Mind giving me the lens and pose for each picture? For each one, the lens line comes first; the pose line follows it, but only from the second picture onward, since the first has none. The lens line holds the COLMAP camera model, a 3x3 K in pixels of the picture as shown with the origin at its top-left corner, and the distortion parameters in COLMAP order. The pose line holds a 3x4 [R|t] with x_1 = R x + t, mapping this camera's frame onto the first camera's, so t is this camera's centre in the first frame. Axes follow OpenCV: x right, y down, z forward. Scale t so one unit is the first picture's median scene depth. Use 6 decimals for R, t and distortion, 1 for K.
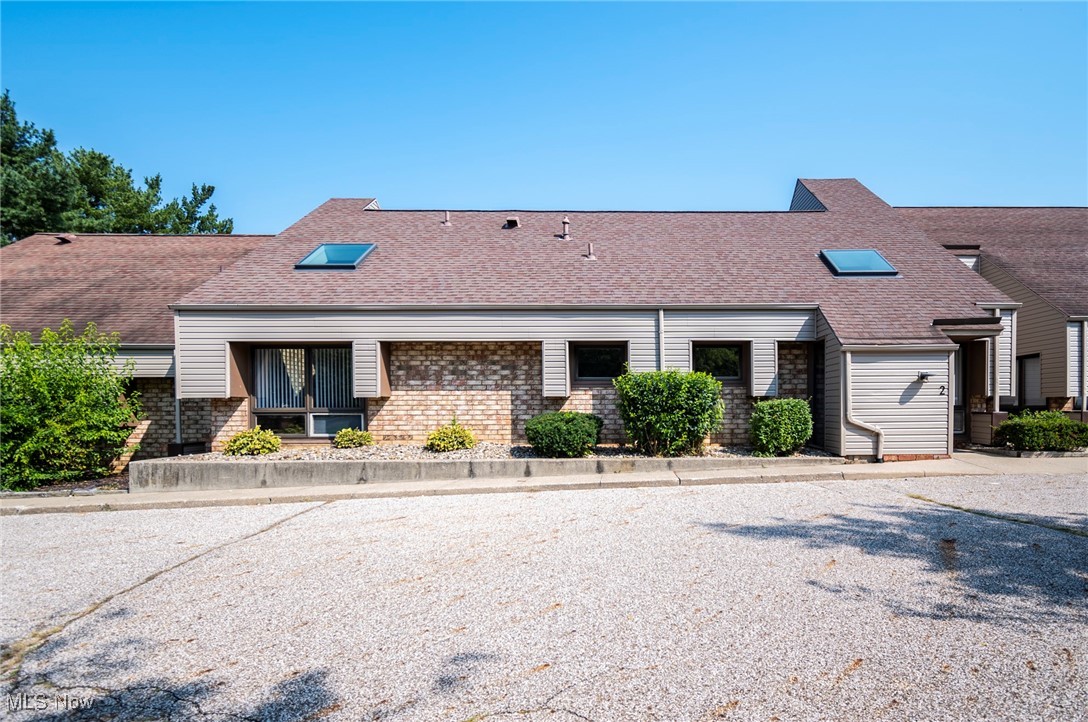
lens RADIAL K [[515.3, 0, 603.8], [0, 515.3, 357.1], [0, 0, 1]] dist [-0.001325, -0.000576]
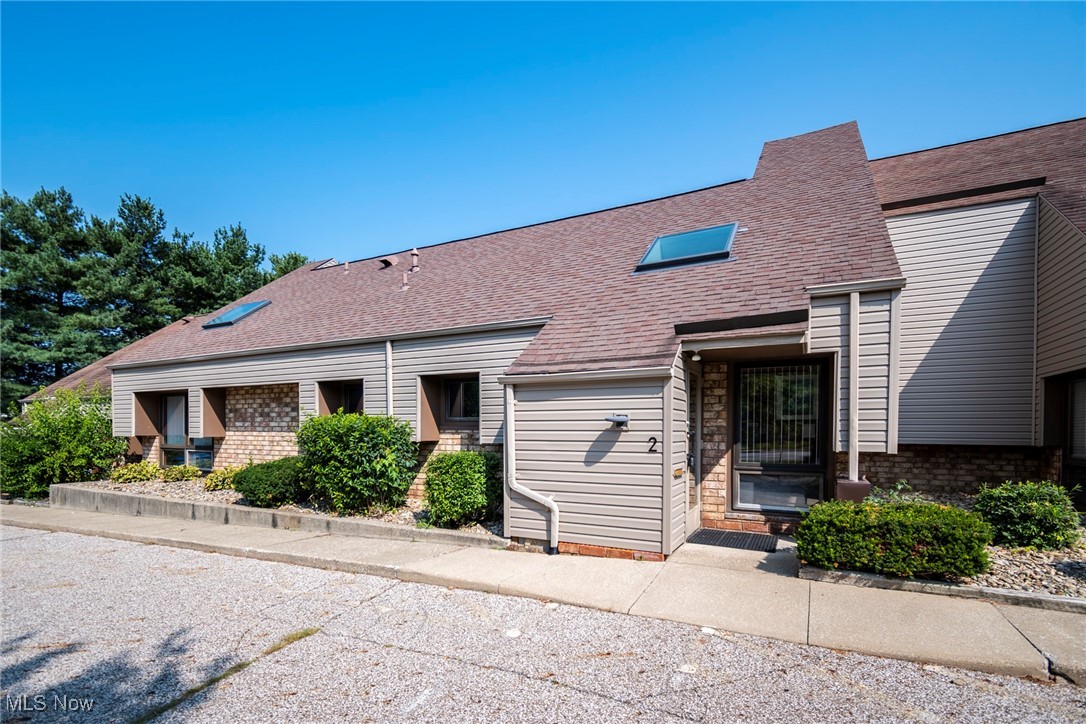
lens RADIAL K [[477.9, 0, 544.2], [0, 477.9, 392.0], [0, 0, 1]] dist [-0.000959, -0.000330]
pose [[0.892129, -0.028230, -0.450898, 0.699744], [0.037648, 0.999220, 0.011930, -0.006886], [0.450209, -0.027619, 0.892496, 0.398739]]
